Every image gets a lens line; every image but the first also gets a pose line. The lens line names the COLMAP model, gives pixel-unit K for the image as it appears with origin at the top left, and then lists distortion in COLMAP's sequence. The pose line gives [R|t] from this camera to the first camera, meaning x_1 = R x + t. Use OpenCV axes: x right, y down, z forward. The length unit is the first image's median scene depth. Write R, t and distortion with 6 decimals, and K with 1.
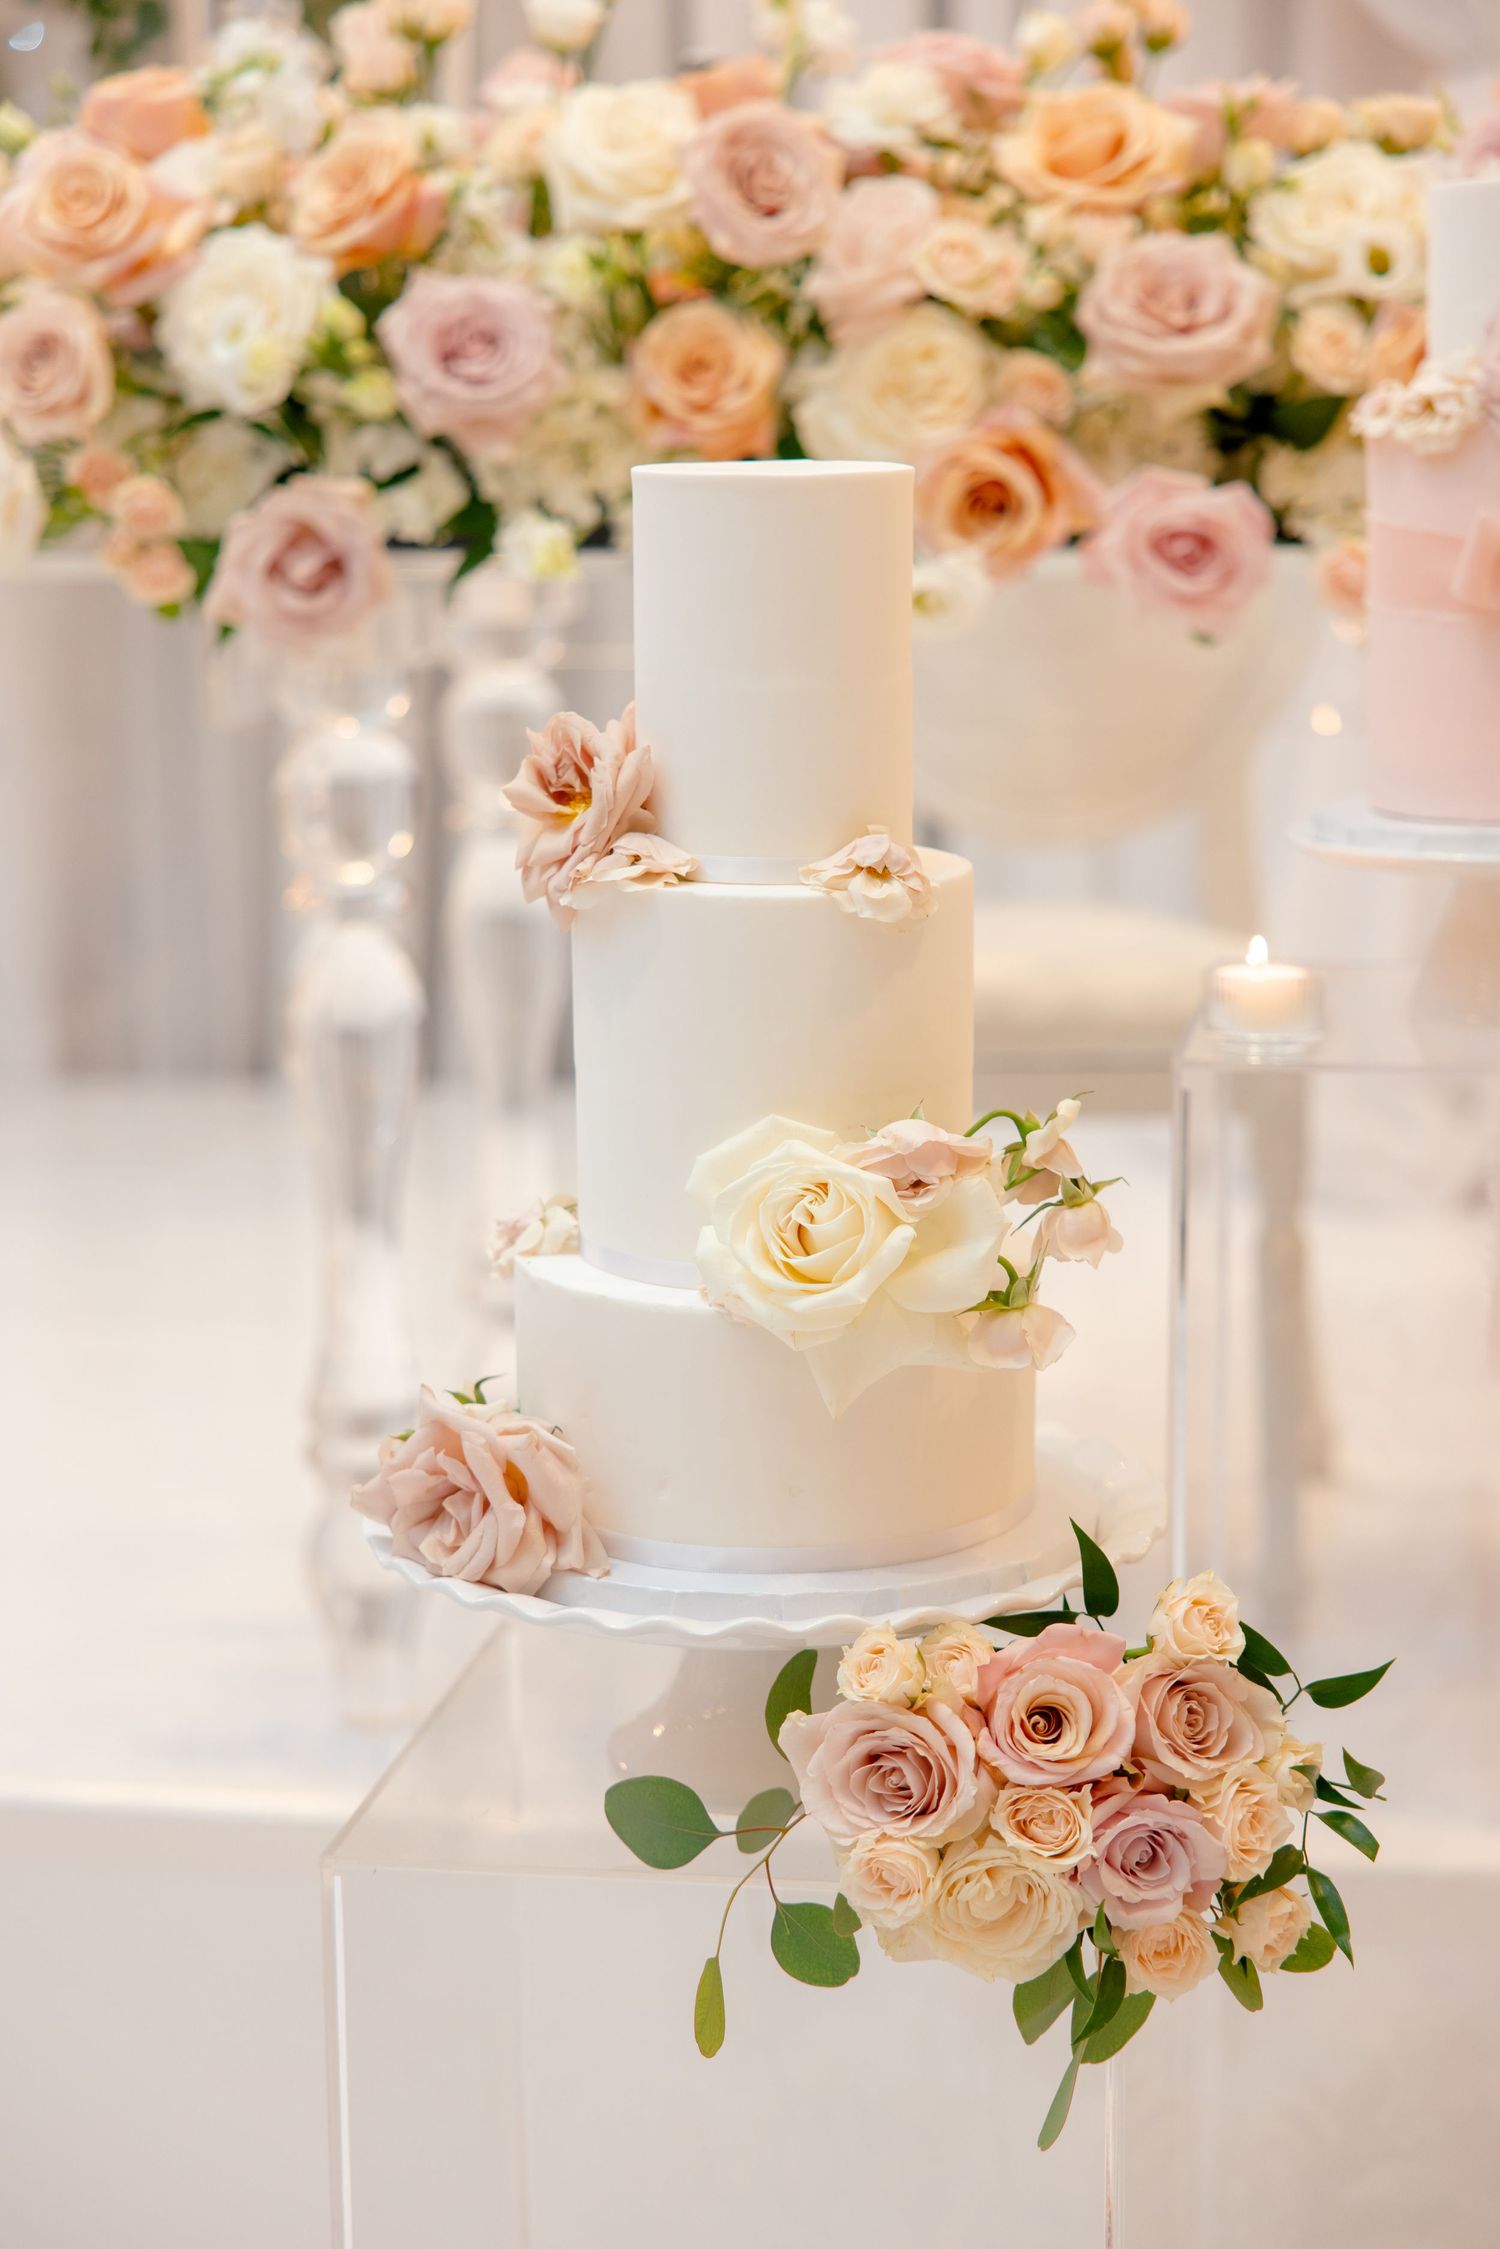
lens RADIAL K [[3773.7, 0, 760.2], [0, 3773.7, 1132.7], [0, 0, 1]] dist [0.074438, 0.000000]
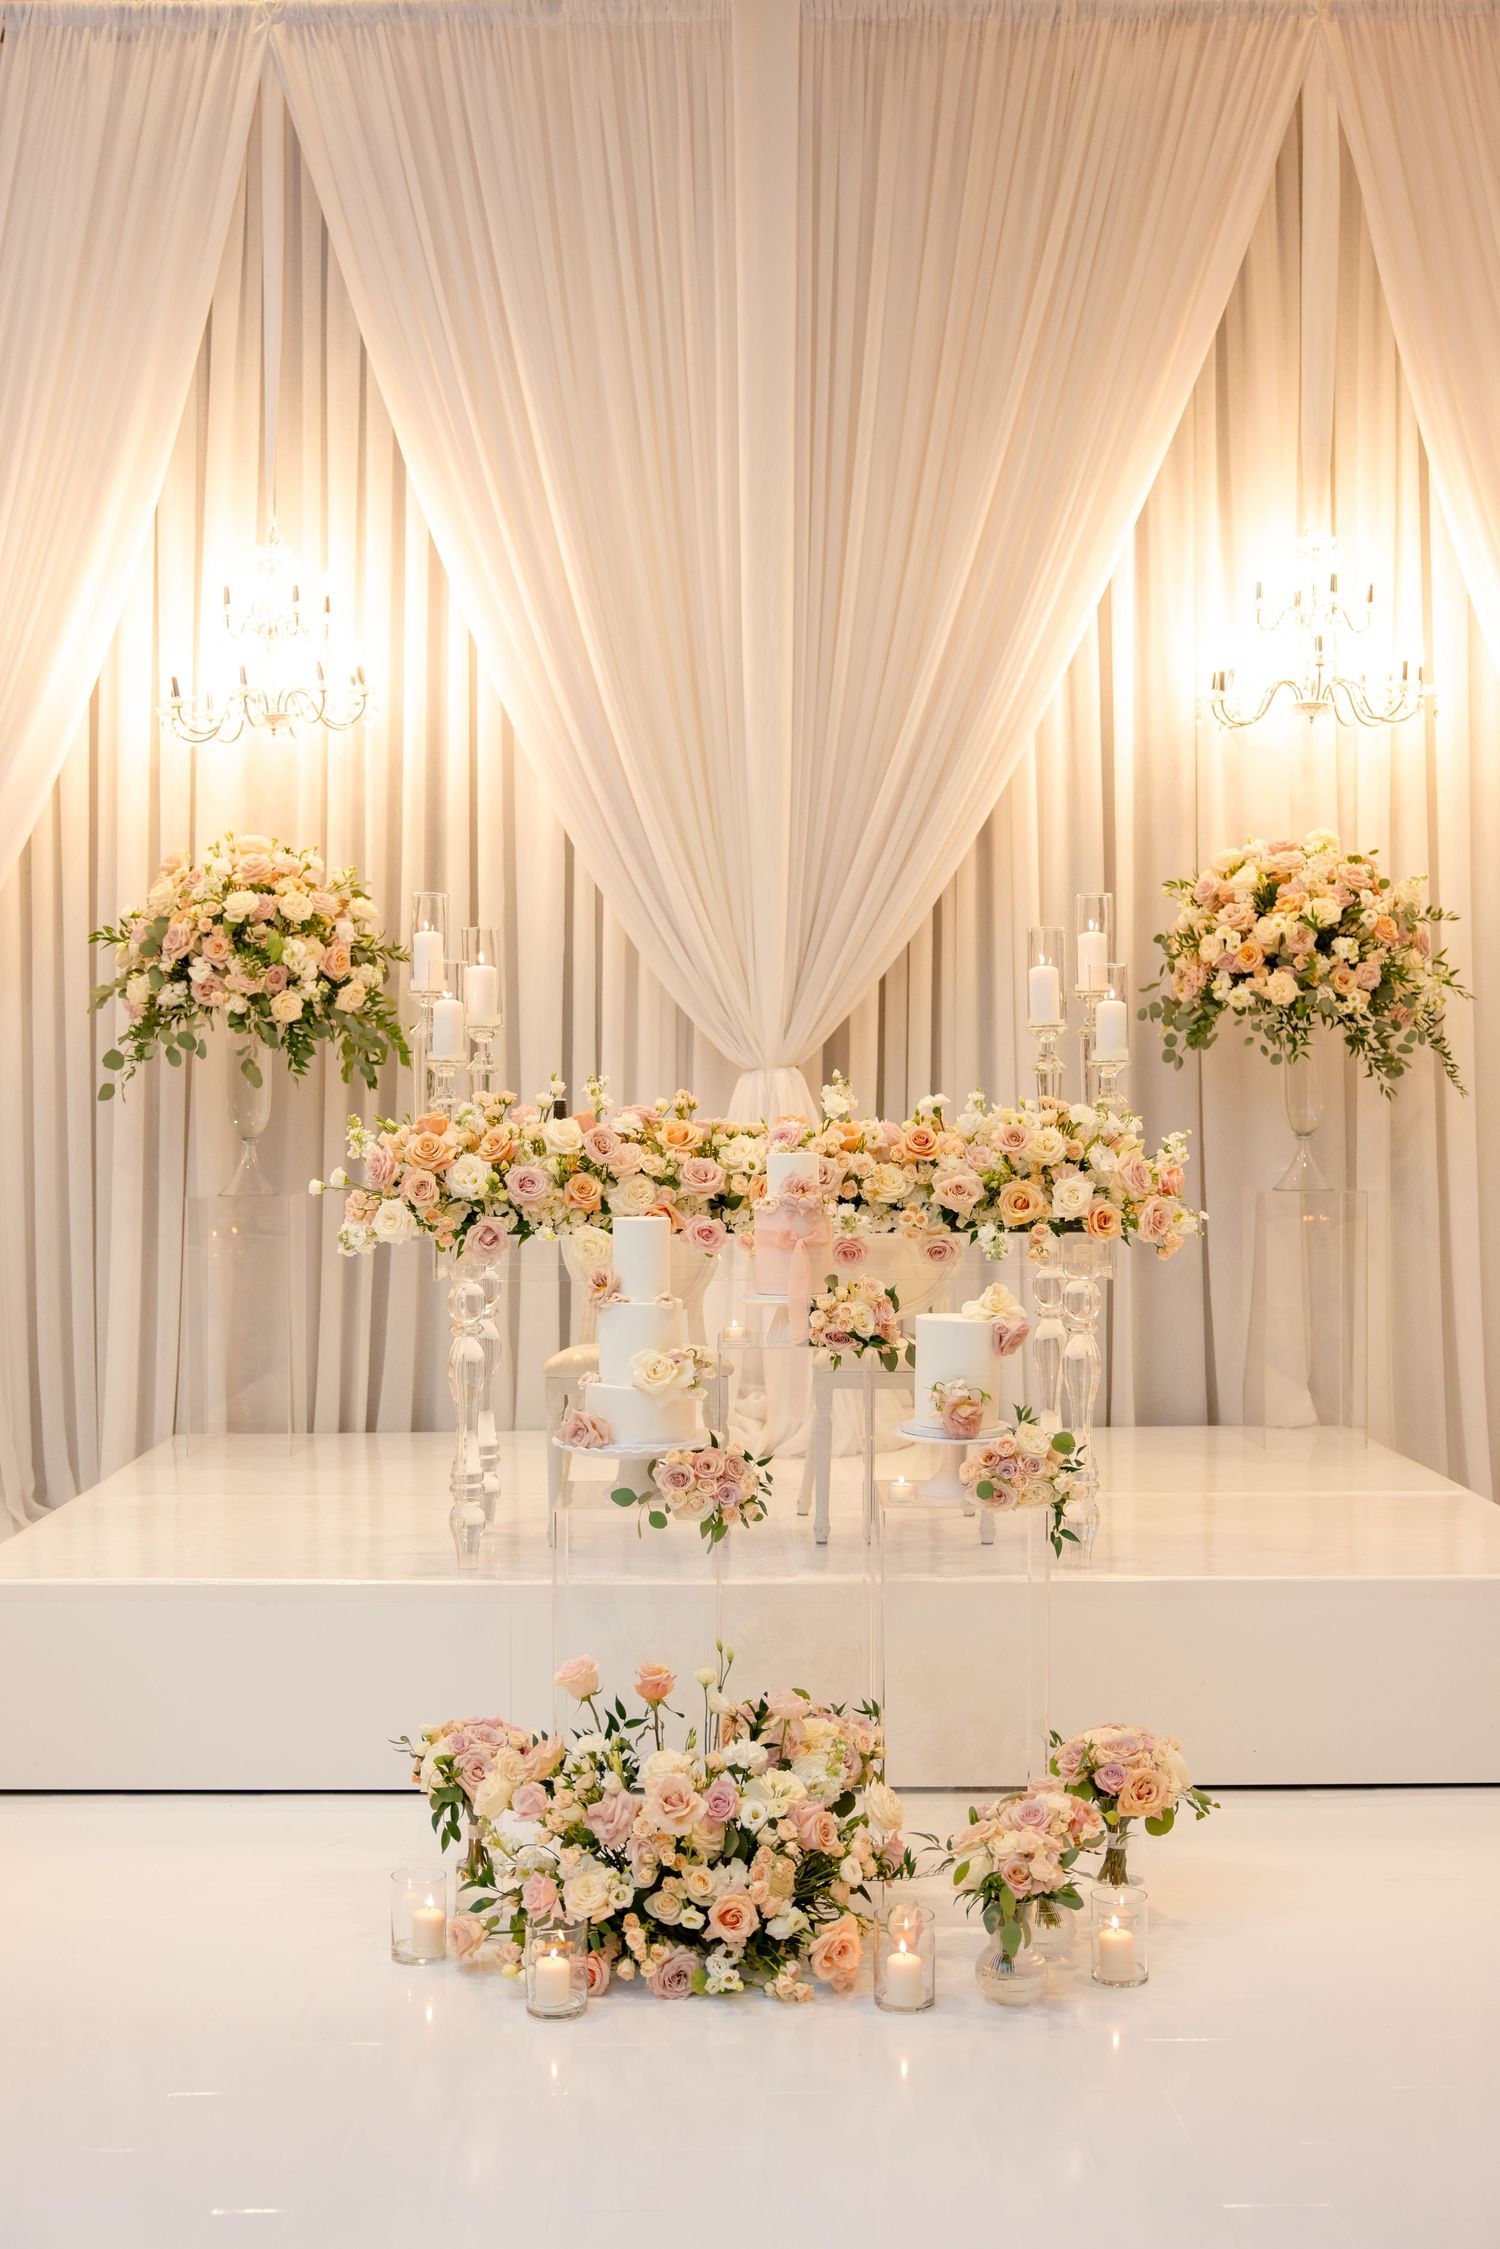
lens RADIAL K [[2431.5, 0, 698.9], [0, 2431.5, 1114.4], [0, 0, 1]] dist [0.006574, 0.000000]
pose [[0.985120, 0.008581, 0.171653, -0.341439], [0.025464, 0.980444, -0.195146, 0.226869], [-0.169971, 0.196613, 0.965636, -1.527976]]
